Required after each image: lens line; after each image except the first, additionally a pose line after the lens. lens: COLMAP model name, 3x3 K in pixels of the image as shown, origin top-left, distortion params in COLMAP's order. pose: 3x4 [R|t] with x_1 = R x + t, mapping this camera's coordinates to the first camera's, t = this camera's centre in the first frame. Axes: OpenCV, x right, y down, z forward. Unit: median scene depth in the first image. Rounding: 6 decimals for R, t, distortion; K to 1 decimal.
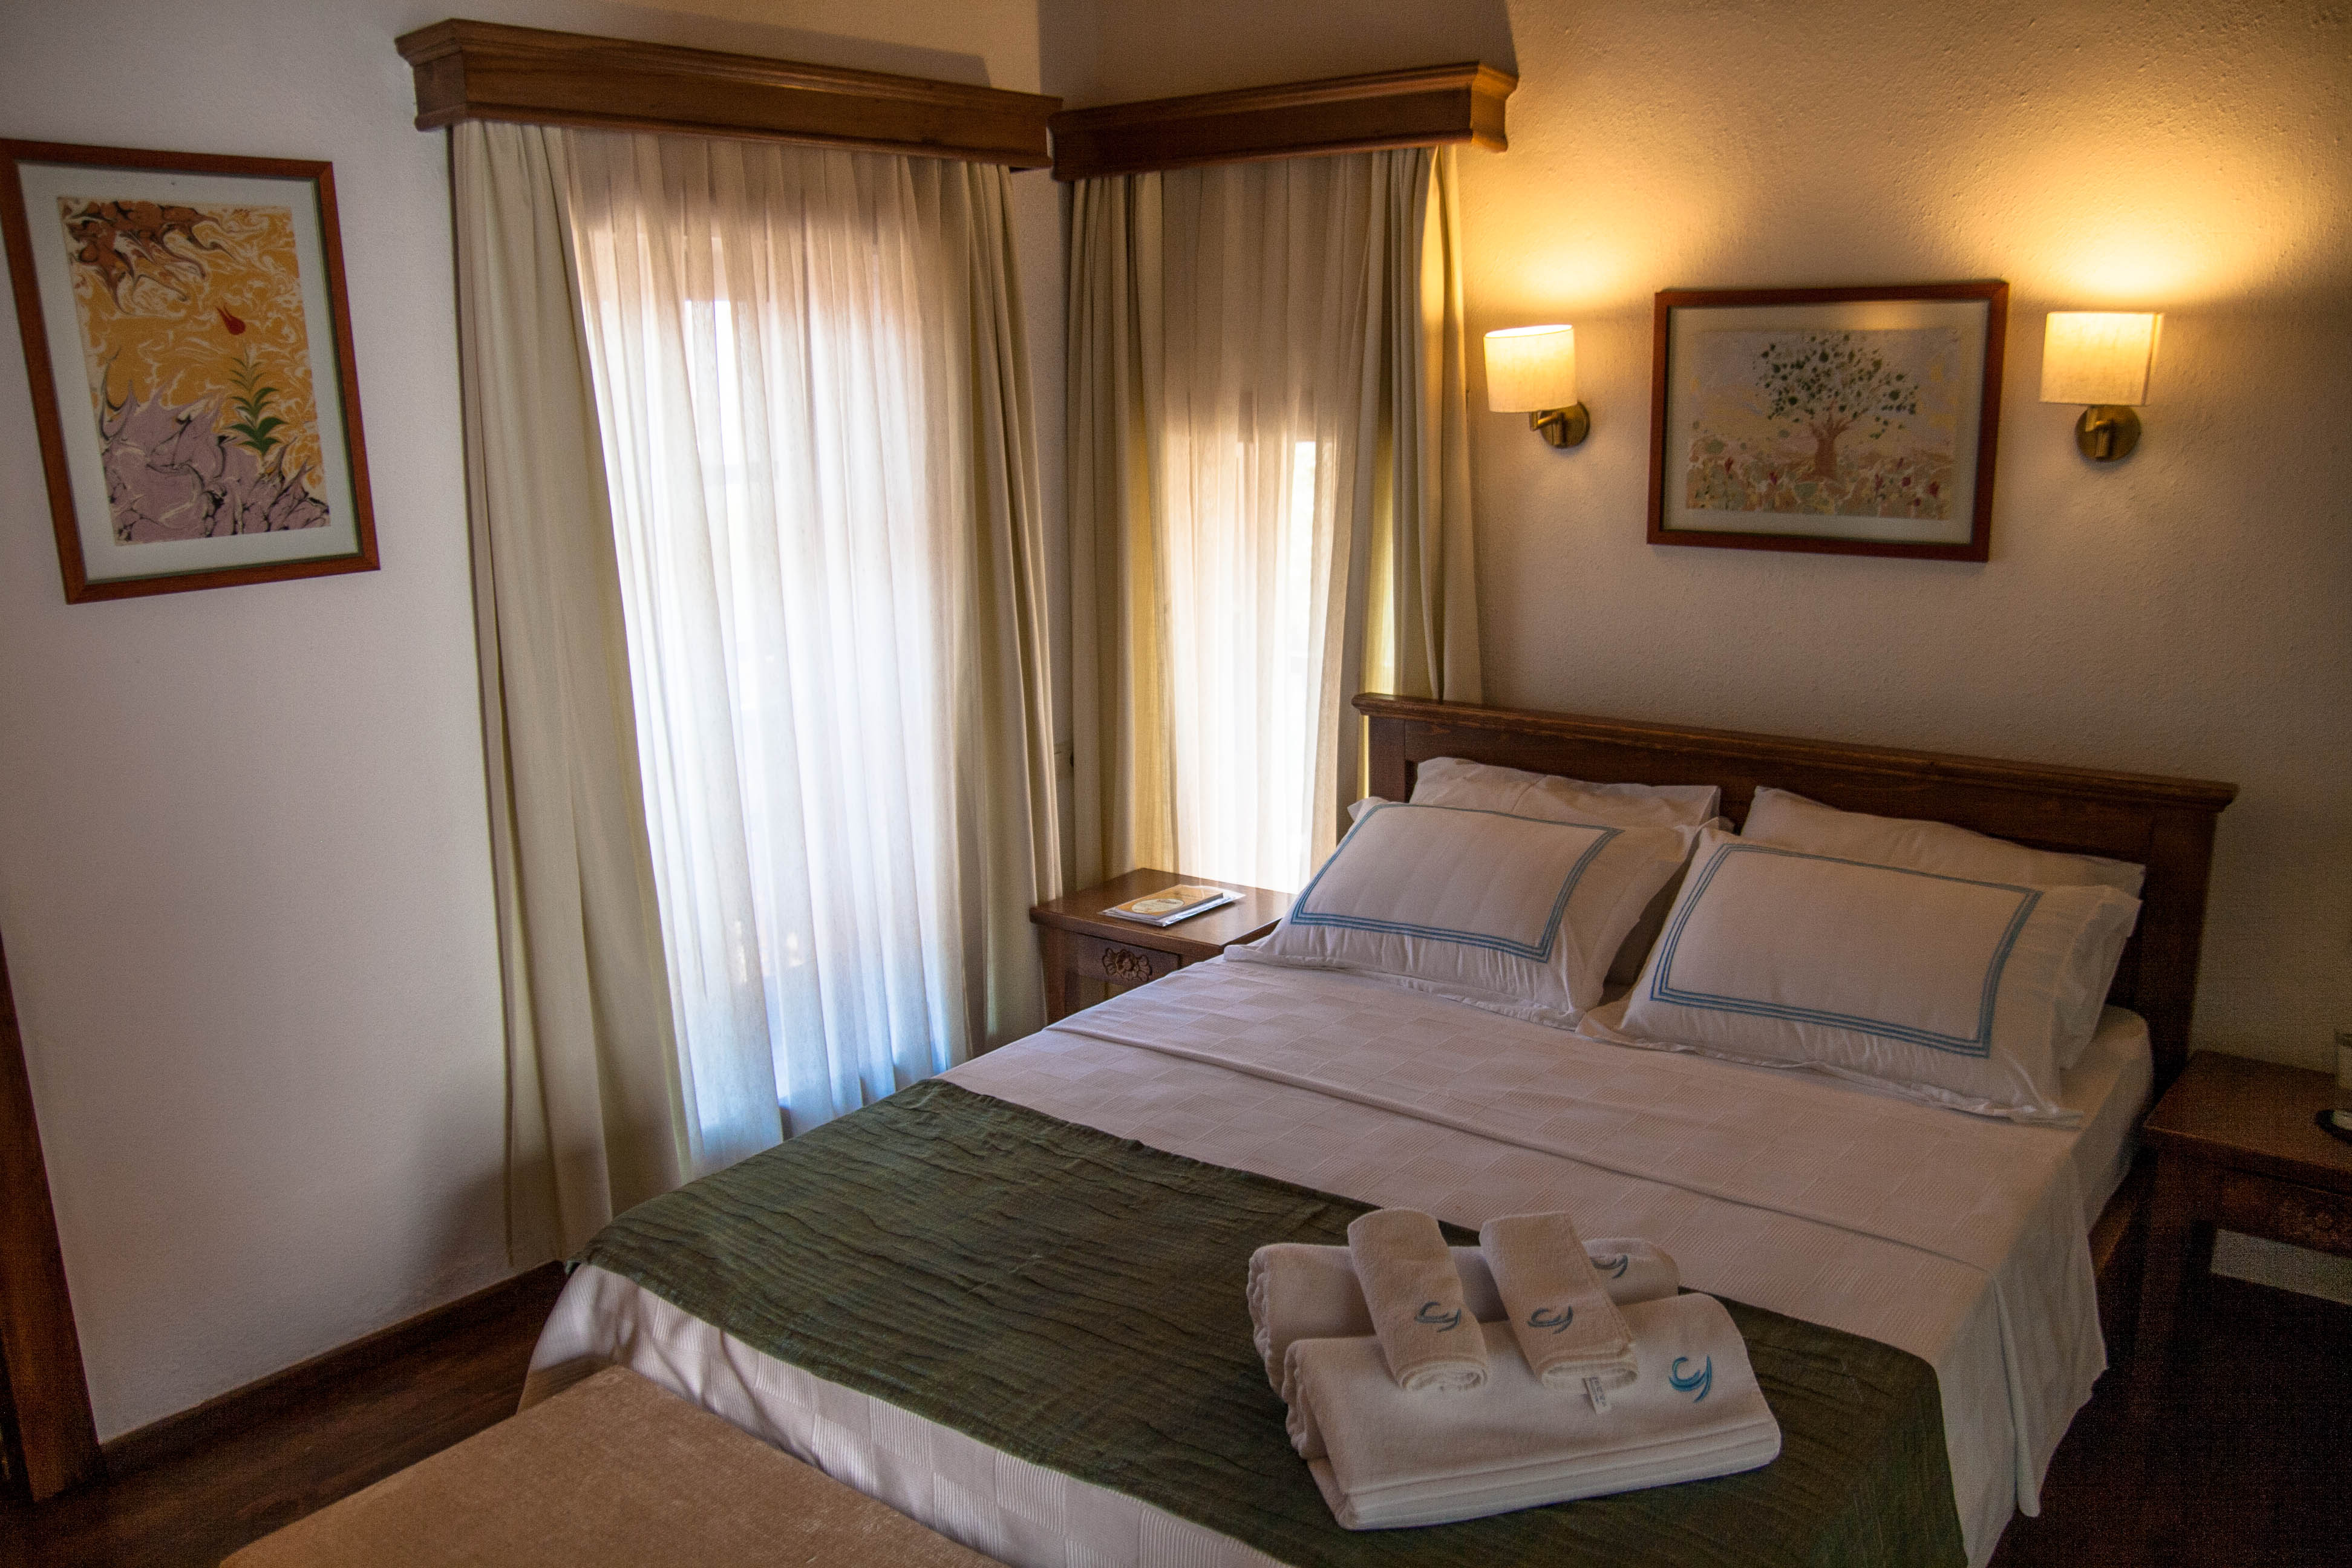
lens RADIAL K [[1703.7, 0, 1269.9], [0, 1703.7, 783.1], [0, 0, 1]] dist [-0.109808, 0.101069]
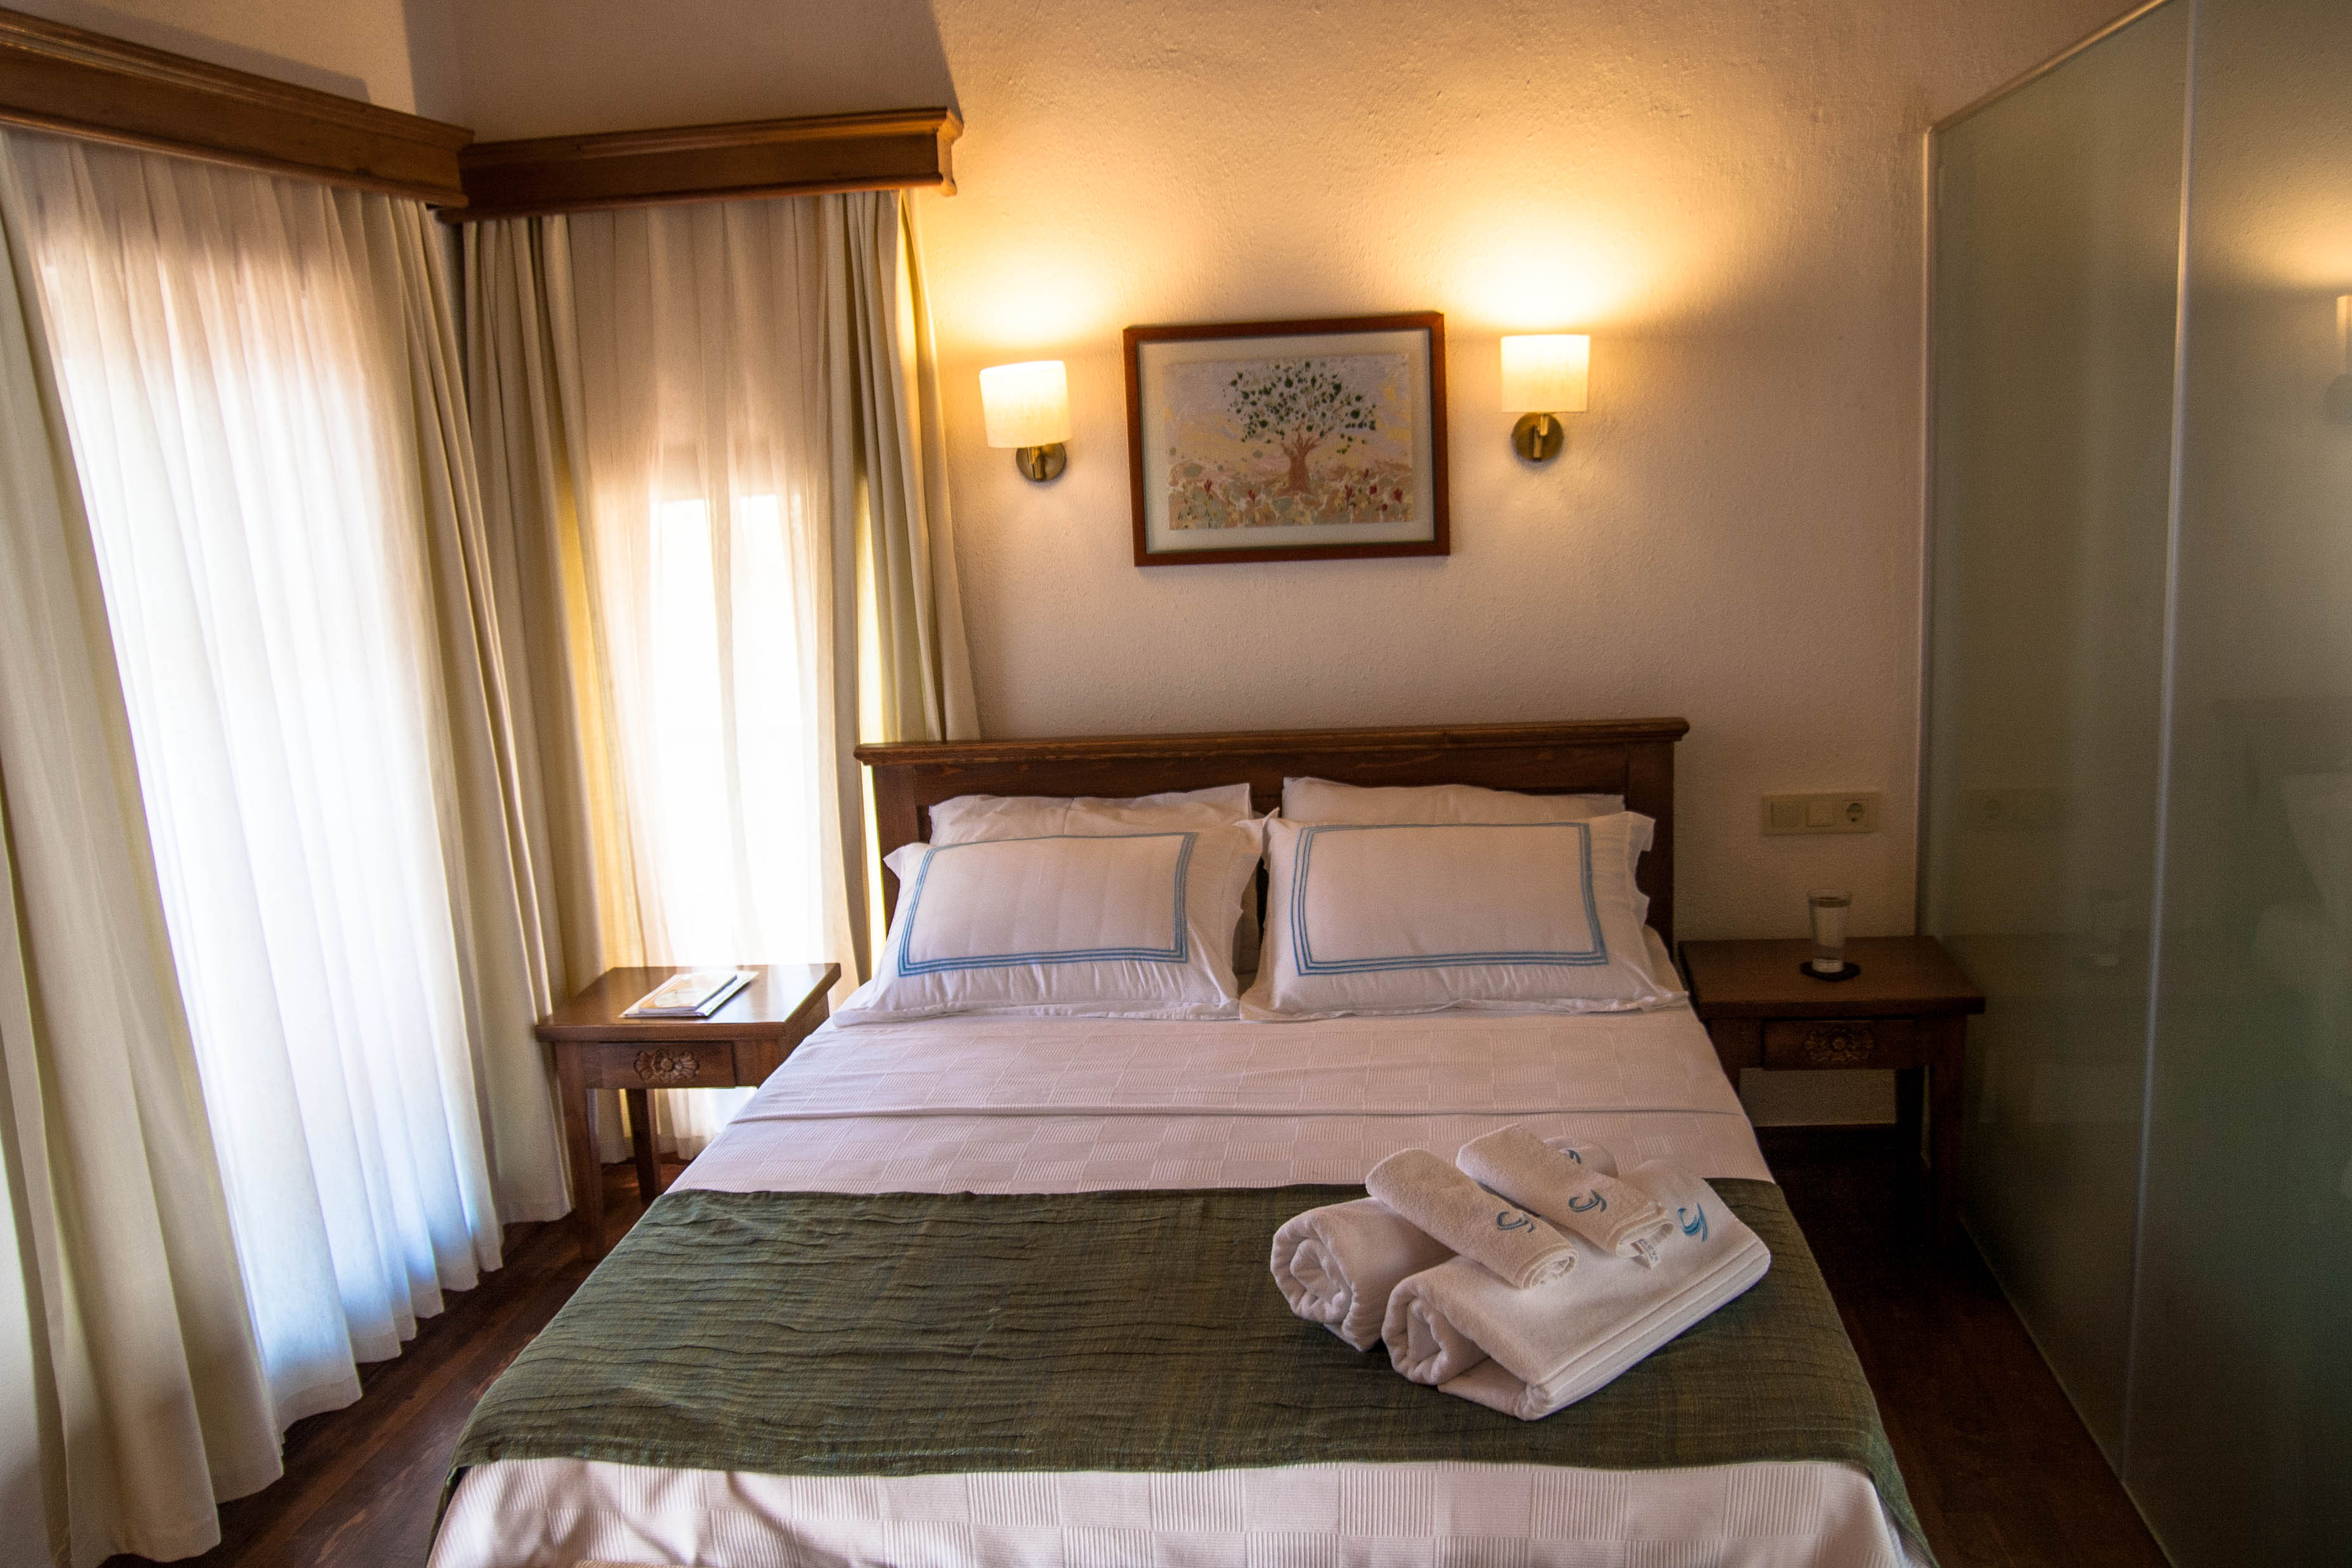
lens RADIAL K [[1755.7, 0, 1176.0], [0, 1755.7, 784.0], [0, 0, 1]] dist [-0.121104, 0.106396]
pose [[0.879486, -0.124607, 0.459322, -0.297265], [0.145295, 0.989340, -0.009810, 0.006688], [-0.453203, 0.075365, 0.888216, 0.037649]]
